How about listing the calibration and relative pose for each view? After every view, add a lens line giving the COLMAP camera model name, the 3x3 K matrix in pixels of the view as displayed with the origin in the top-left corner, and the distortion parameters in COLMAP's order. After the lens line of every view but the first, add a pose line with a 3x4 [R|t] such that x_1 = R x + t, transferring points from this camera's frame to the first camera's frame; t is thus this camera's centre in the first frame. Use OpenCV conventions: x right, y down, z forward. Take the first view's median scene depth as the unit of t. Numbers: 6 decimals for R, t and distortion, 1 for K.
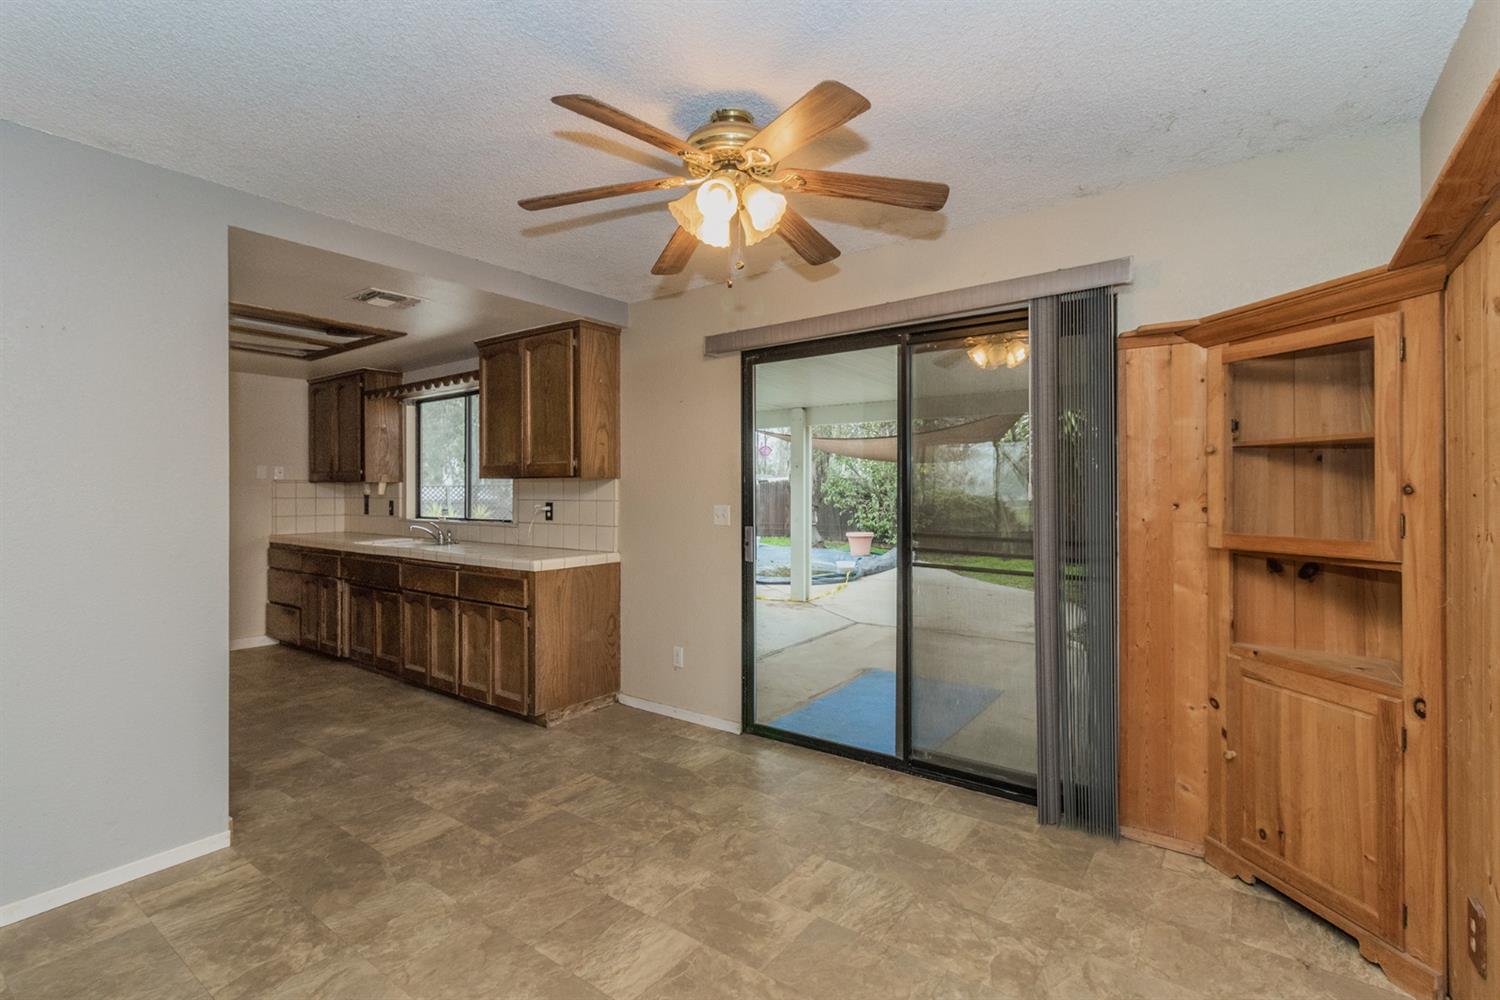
lens RADIAL K [[687.6, 0, 749.1], [0, 687.6, 491.7], [0, 0, 1]] dist [-0.004467, -0.000120]
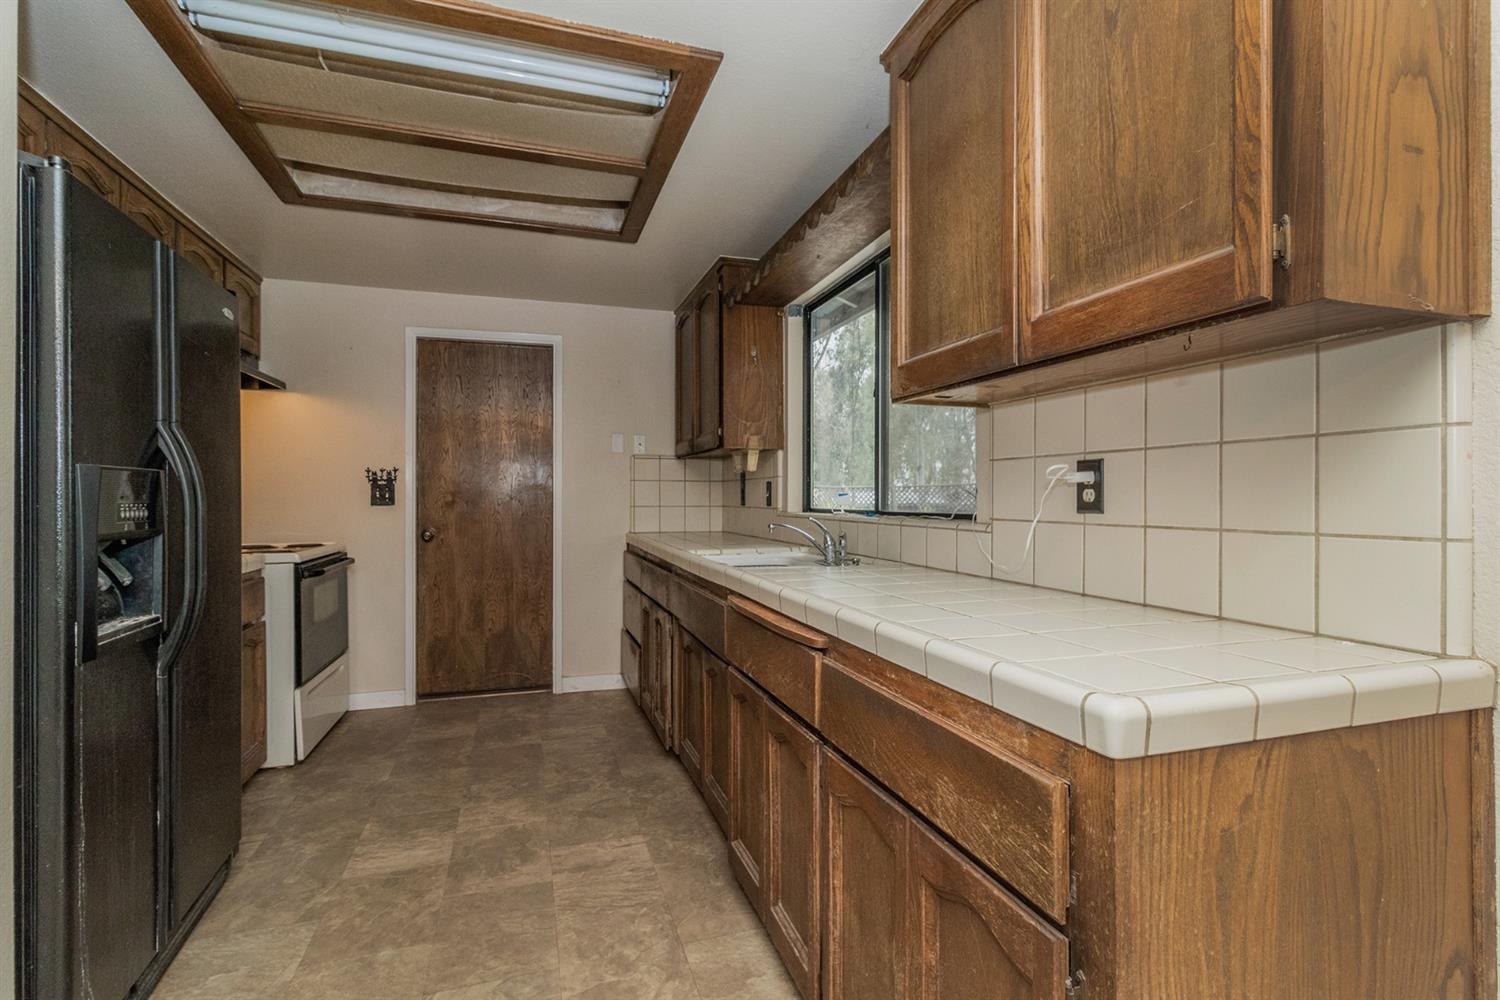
lens RADIAL K [[687.6, 0, 747.9], [0, 687.6, 499.6], [0, 0, 1]] dist [-0.004467, -0.000120]
pose [[0.807297, 0.003491, -0.590135, -0.238823], [-0.003027, 0.999994, 0.001774, 0.036474], [0.590138, 0.000354, 0.807302, 0.665351]]
